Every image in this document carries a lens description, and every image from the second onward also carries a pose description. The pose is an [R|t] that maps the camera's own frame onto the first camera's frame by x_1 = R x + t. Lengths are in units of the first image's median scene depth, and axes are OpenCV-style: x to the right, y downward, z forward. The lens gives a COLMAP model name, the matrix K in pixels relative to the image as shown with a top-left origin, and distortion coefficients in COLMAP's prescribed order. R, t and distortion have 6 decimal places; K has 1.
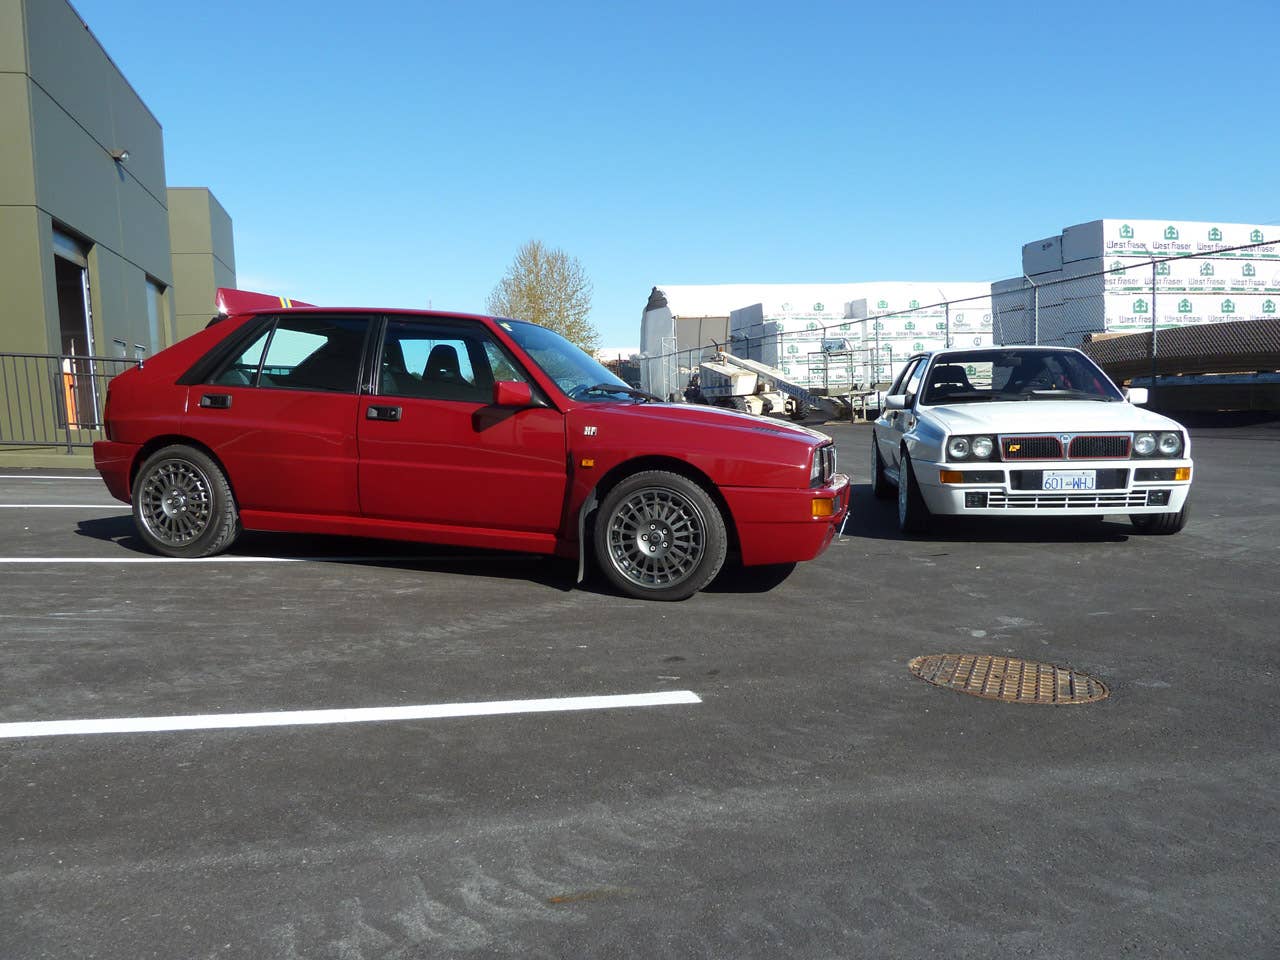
lens RADIAL K [[991.6, 0, 696.1], [0, 991.6, 461.8], [0, 0, 1]] dist [-0.014737, -0.006456]
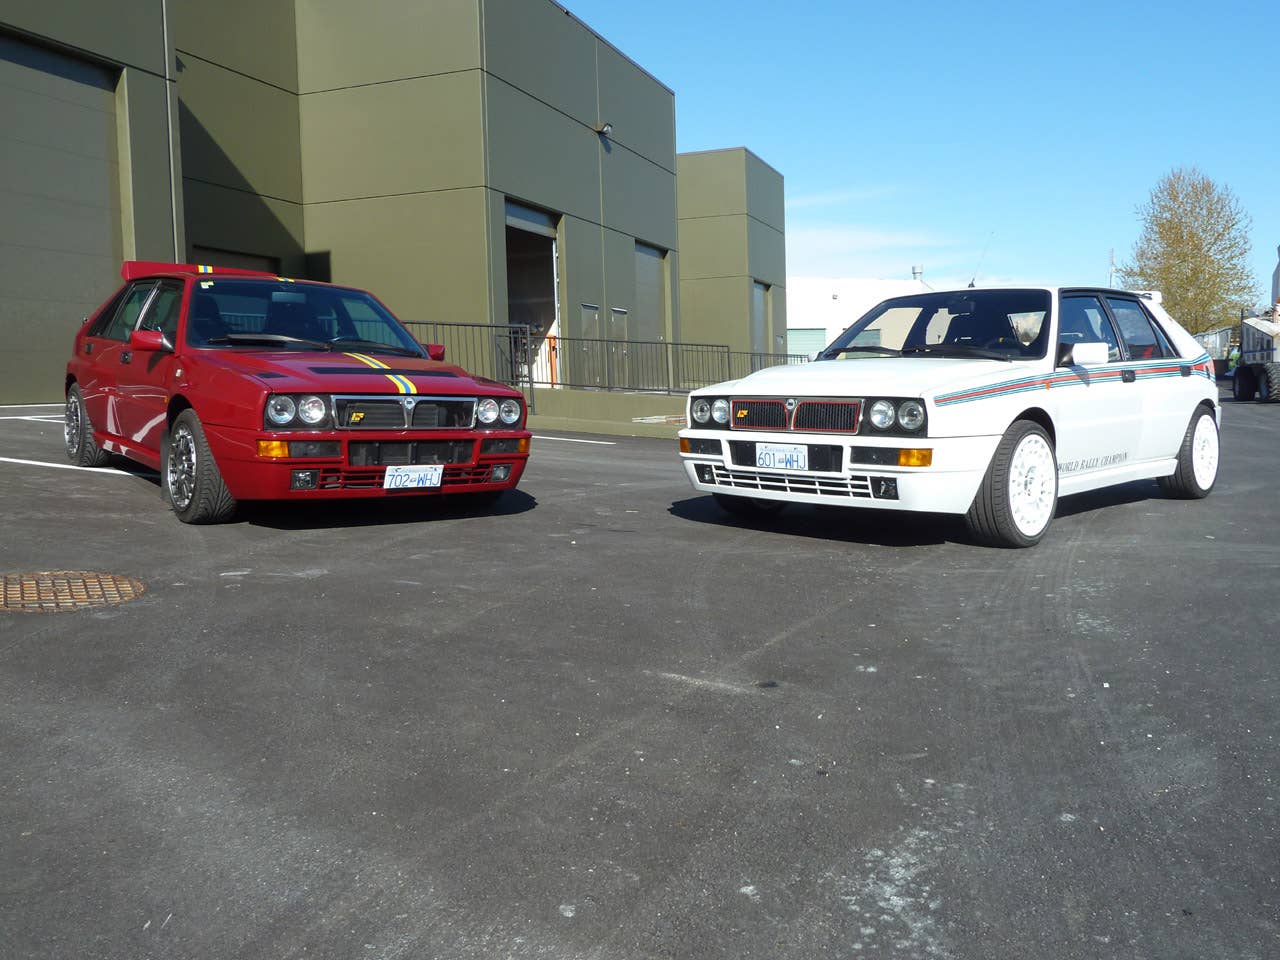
lens RADIAL K [[1130.5, 0, 640.0], [0, 1130.5, 480.0], [0, 0, 1]] dist [0.000090, -0.006021]
pose [[0.780556, 0.076403, -0.620399, 0.841150], [-0.053425, 0.997025, 0.055569, -0.006727], [0.622798, -0.010230, 0.782316, 0.221074]]
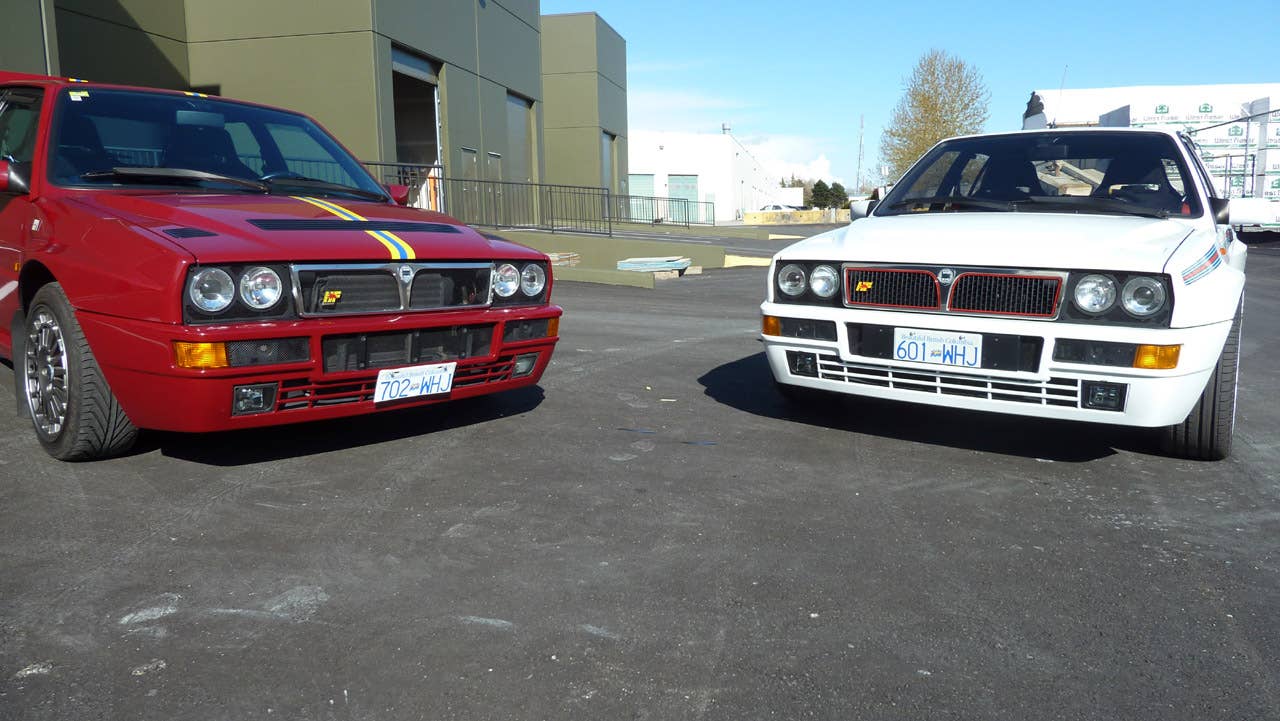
lens RADIAL K [[918.9, 0, 651.9], [0, 918.9, 355.1], [0, 0, 1]] dist [-0.022381, 0.001886]
pose [[0.880539, 0.099728, -0.463363, 0.474893], [-0.055698, 0.992612, 0.107793, -0.025622], [0.470690, -0.069108, 0.879588, 0.441339]]
